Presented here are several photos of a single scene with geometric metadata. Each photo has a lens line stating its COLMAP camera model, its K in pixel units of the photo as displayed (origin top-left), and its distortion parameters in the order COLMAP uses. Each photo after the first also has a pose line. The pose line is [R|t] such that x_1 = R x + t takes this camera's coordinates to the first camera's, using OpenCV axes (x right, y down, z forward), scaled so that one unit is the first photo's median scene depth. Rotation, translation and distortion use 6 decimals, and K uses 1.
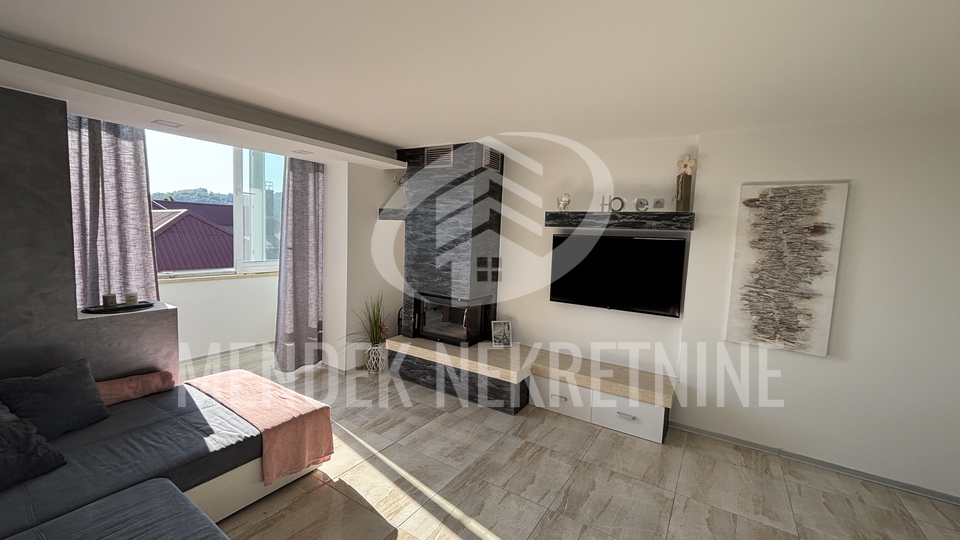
lens RADIAL K [[389.8, 0, 477.6], [0, 389.8, 266.7], [0, 0, 1]] dist [-0.000567, 0.001205]
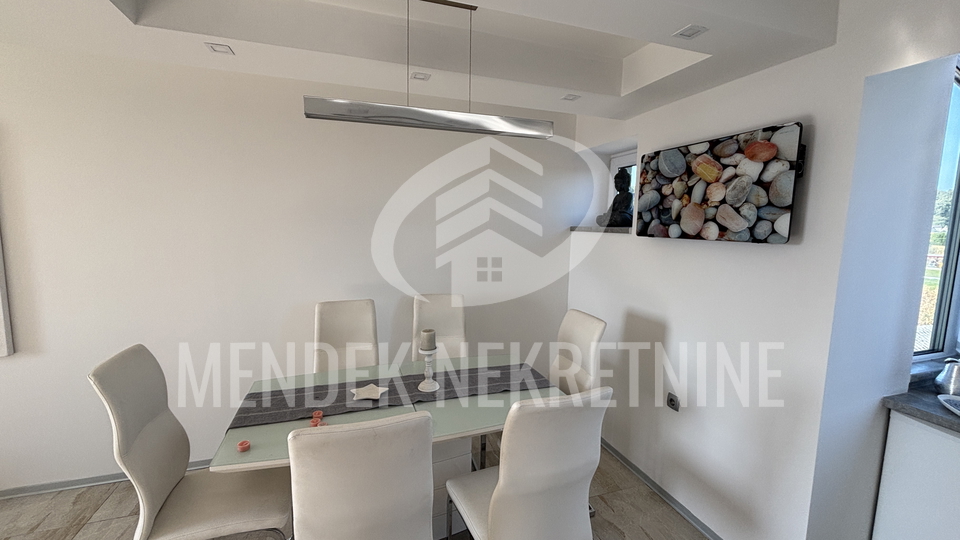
lens RADIAL K [[389.8, 0, 478.8], [0, 389.8, 267.2], [0, 0, 1]] dist [-0.000567, 0.001205]
pose [[0.627282, -0.118245, 0.769763, 0.865551], [0.076839, 0.992981, 0.089918, 0.061281], [-0.774992, 0.002745, 0.631965, -0.170057]]
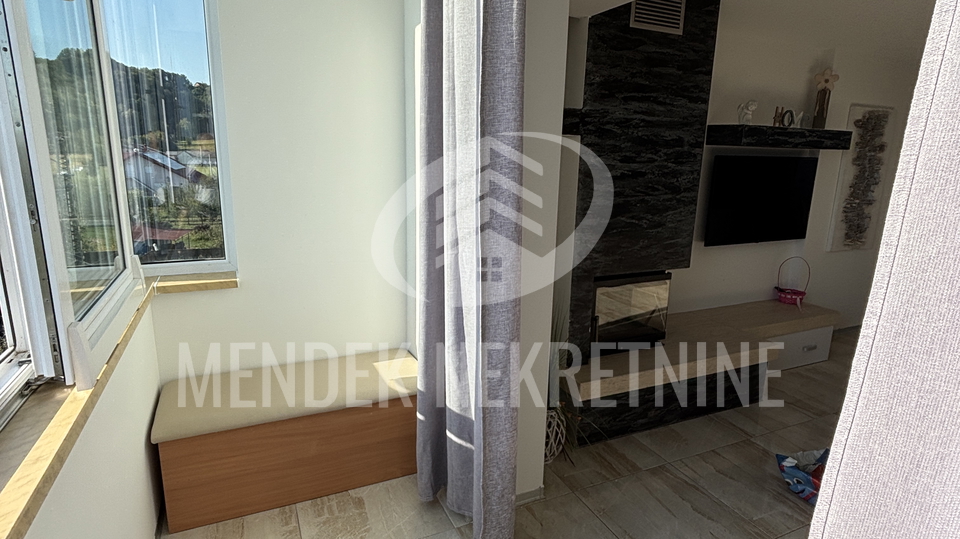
lens RADIAL K [[512.2, 0, 488.9], [0, 512.2, 262.6], [0, 0, 1]] dist [0.006136, -0.002737]
pose [[0.534416, -0.205936, 0.819750, -1.147633], [0.070672, 0.977355, 0.199456, -0.145198], [-0.842262, -0.048659, 0.536868, 1.102230]]
